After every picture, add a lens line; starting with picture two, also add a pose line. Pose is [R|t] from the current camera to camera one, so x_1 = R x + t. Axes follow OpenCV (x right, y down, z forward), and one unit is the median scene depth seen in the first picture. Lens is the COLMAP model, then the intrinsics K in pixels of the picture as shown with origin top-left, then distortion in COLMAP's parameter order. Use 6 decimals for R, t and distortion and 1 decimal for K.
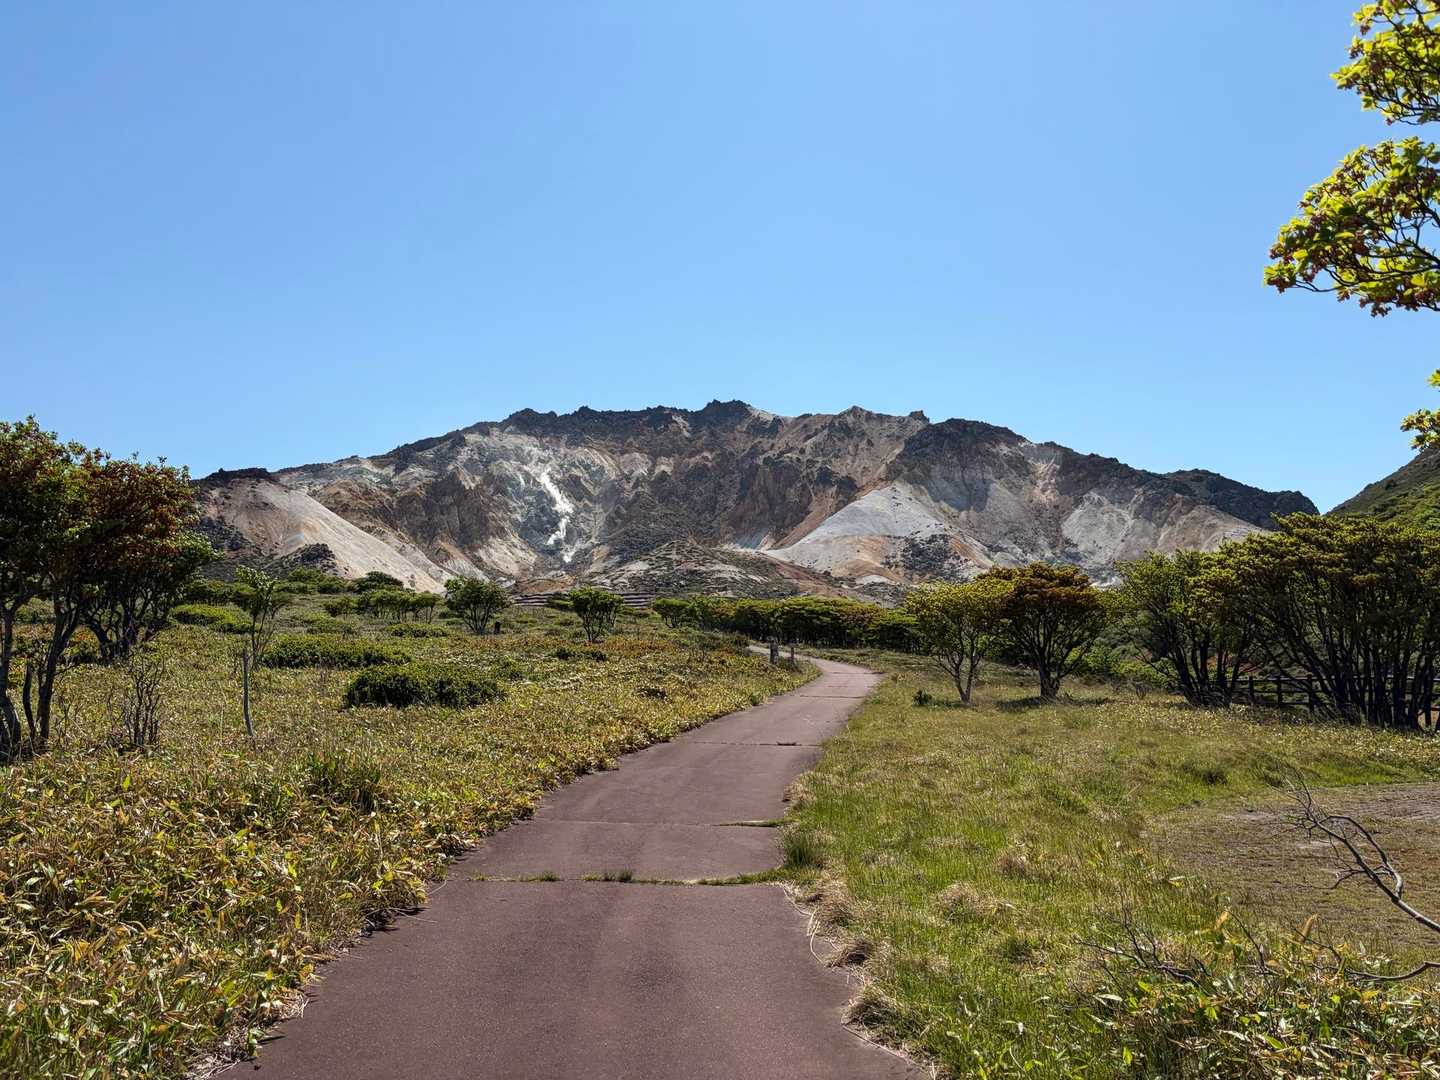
lens RADIAL K [[1067.6, 0, 723.7], [0, 1067.6, 551.4], [0, 0, 1]] dist [0.059583, -0.056995]
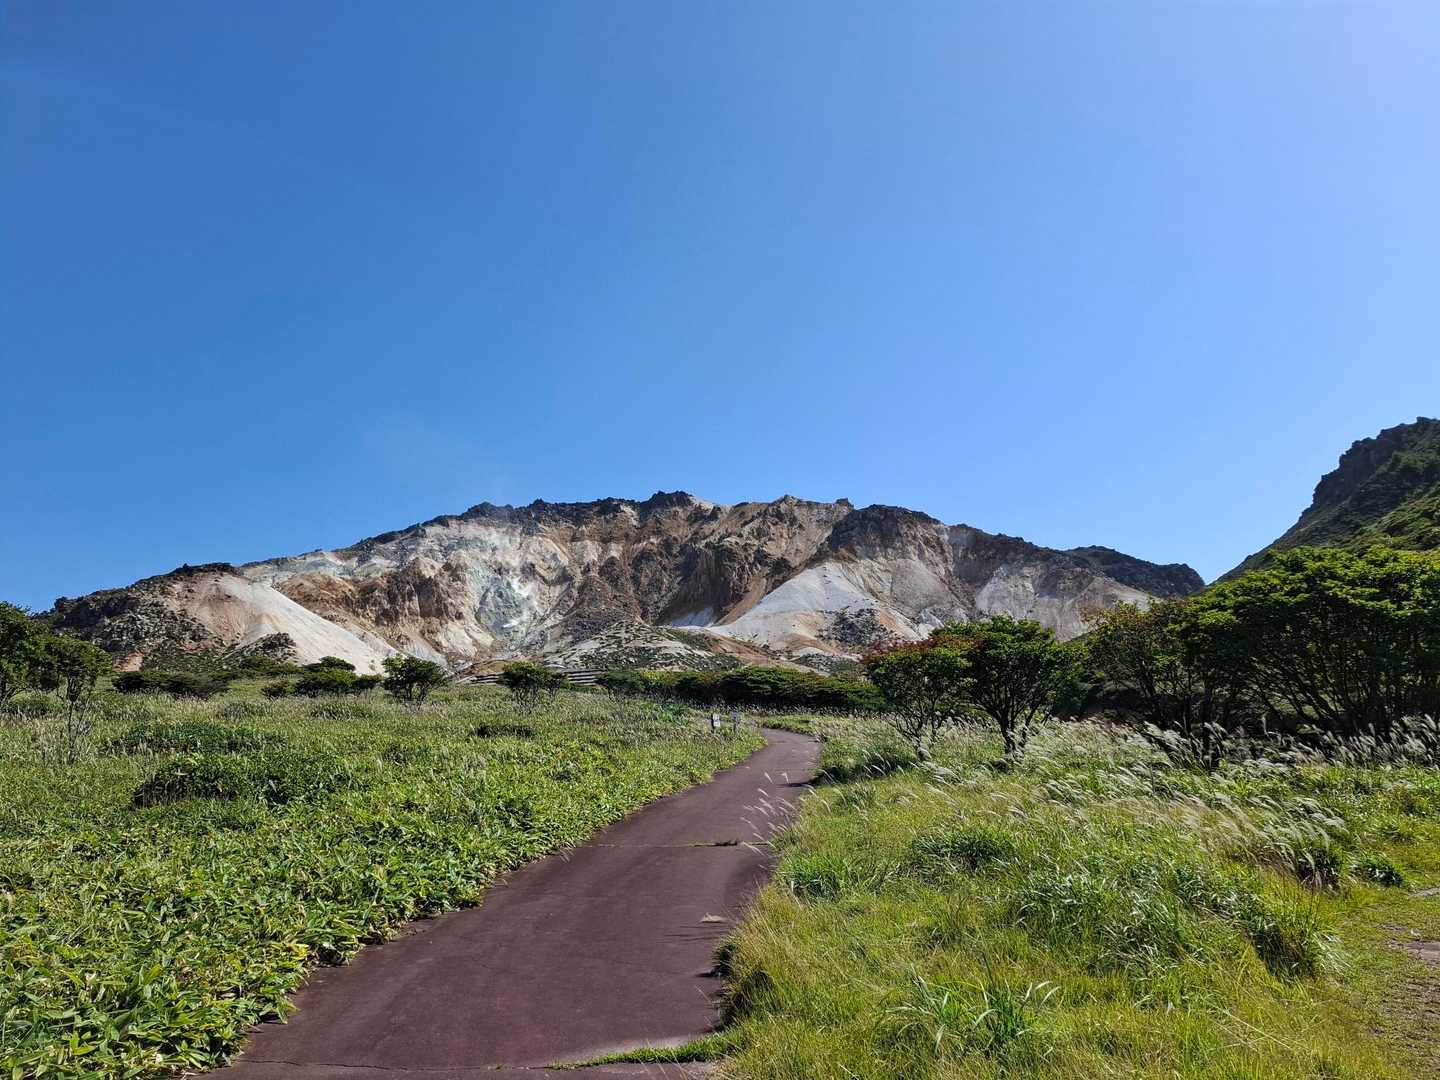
lens RADIAL K [[978.1, 0, 727.3], [0, 978.1, 542.9], [0, 0, 1]] dist [0.076248, -0.026956]
pose [[0.998001, -0.019971, 0.059966, 0.000348], [0.025171, 0.995867, -0.087266, 0.000644], [-0.057975, 0.088601, 0.994379, 0.005338]]
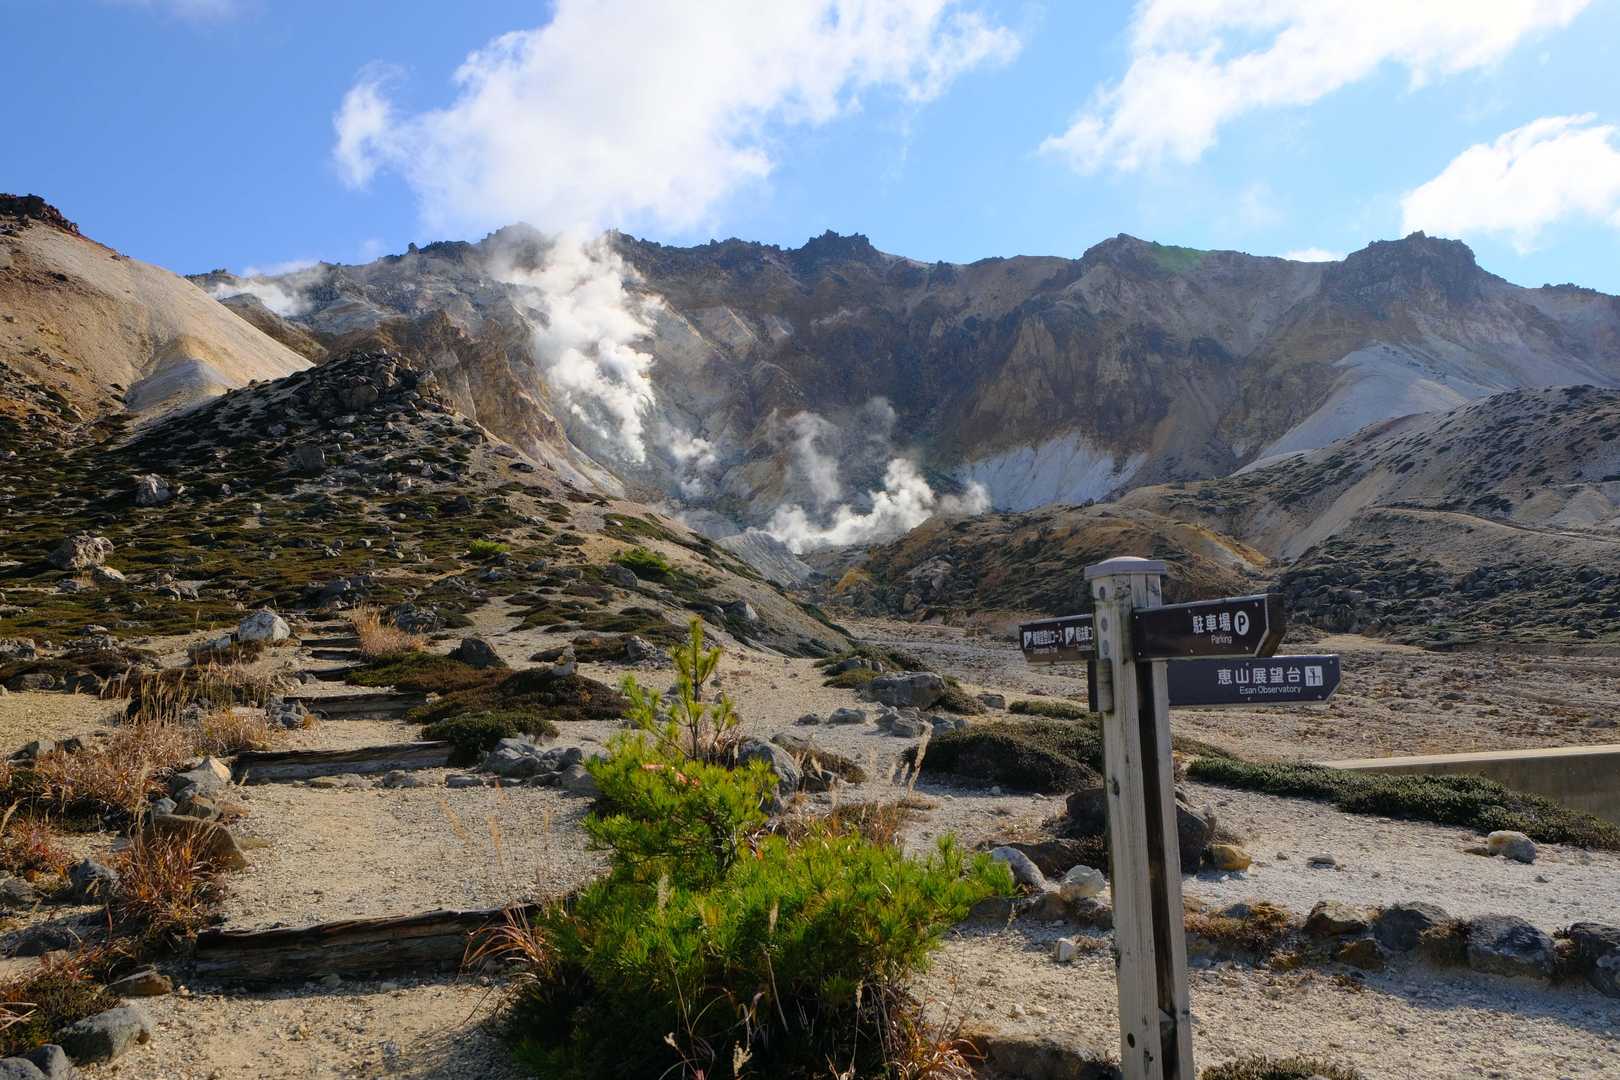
lens RADIAL K [[1258.3, 0, 813.2], [0, 1258.3, 531.2], [0, 0, 1]] dist [-0.052333, 0.060458]
pose [[0.982765, -0.000405, 0.184857, -0.205370], [-0.003207, 0.999810, 0.019239, 0.016052], [-0.184830, -0.019501, 0.982577, 0.446918]]
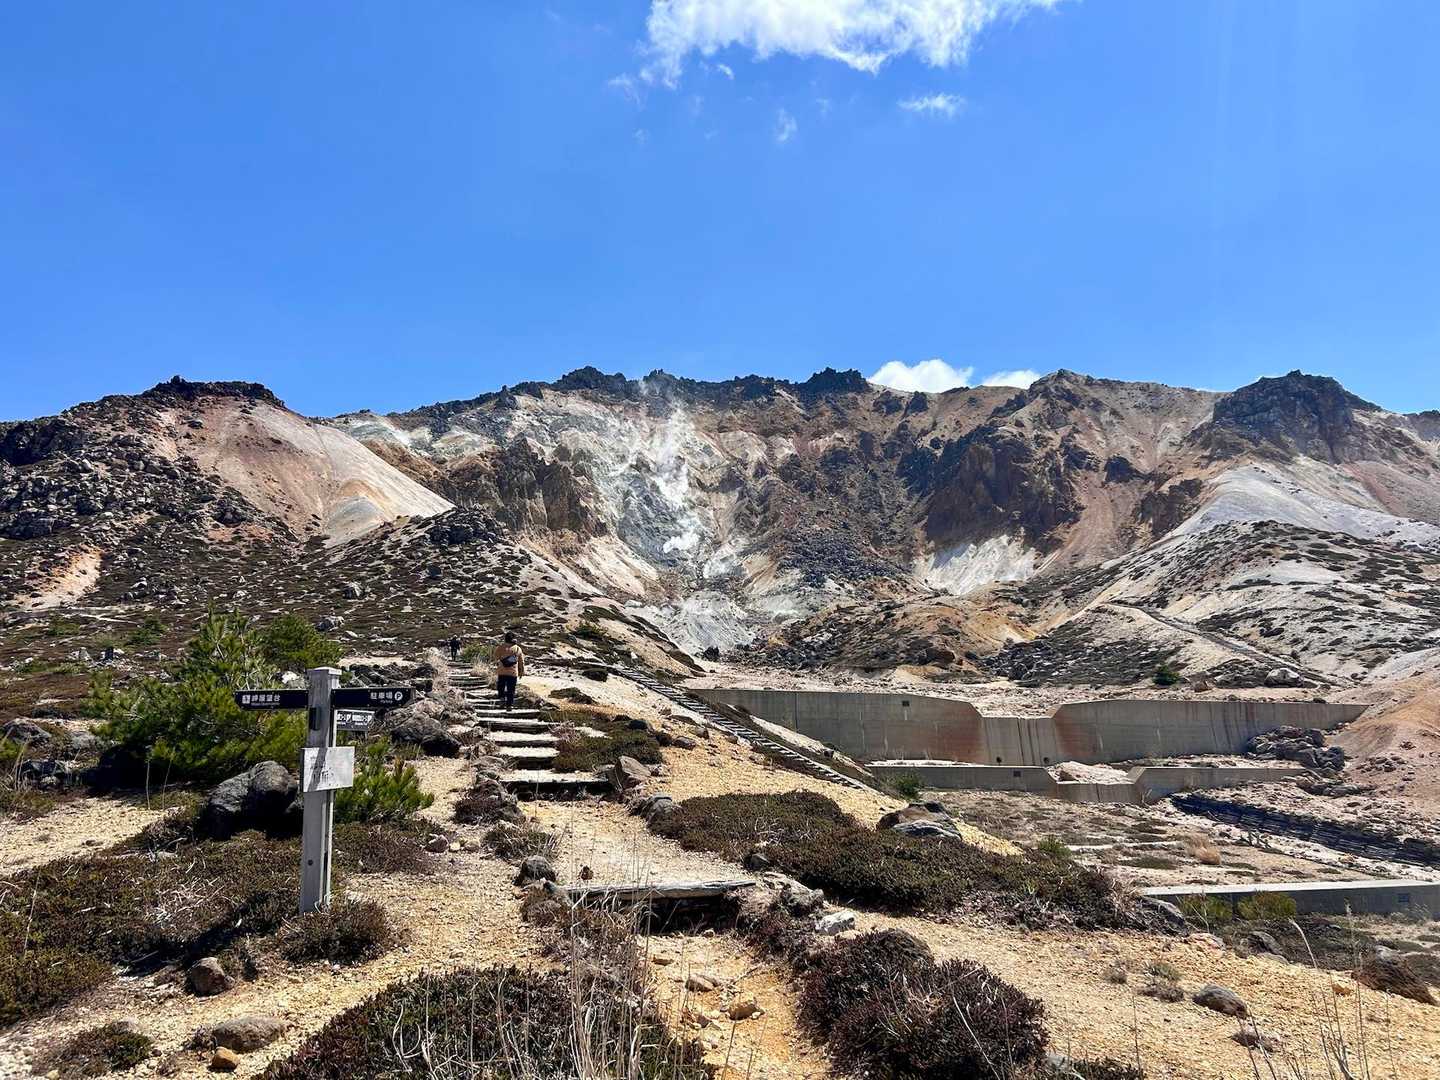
lens RADIAL K [[1067.6, 0, 723.9], [0, 1067.6, 547.5], [0, 0, 1]] dist [0.059583, -0.056995]
pose [[0.996902, 0.017160, 0.076762, -0.192895], [-0.014786, 0.999398, -0.031385, 0.011904], [-0.077254, 0.030153, 0.996555, 0.371975]]
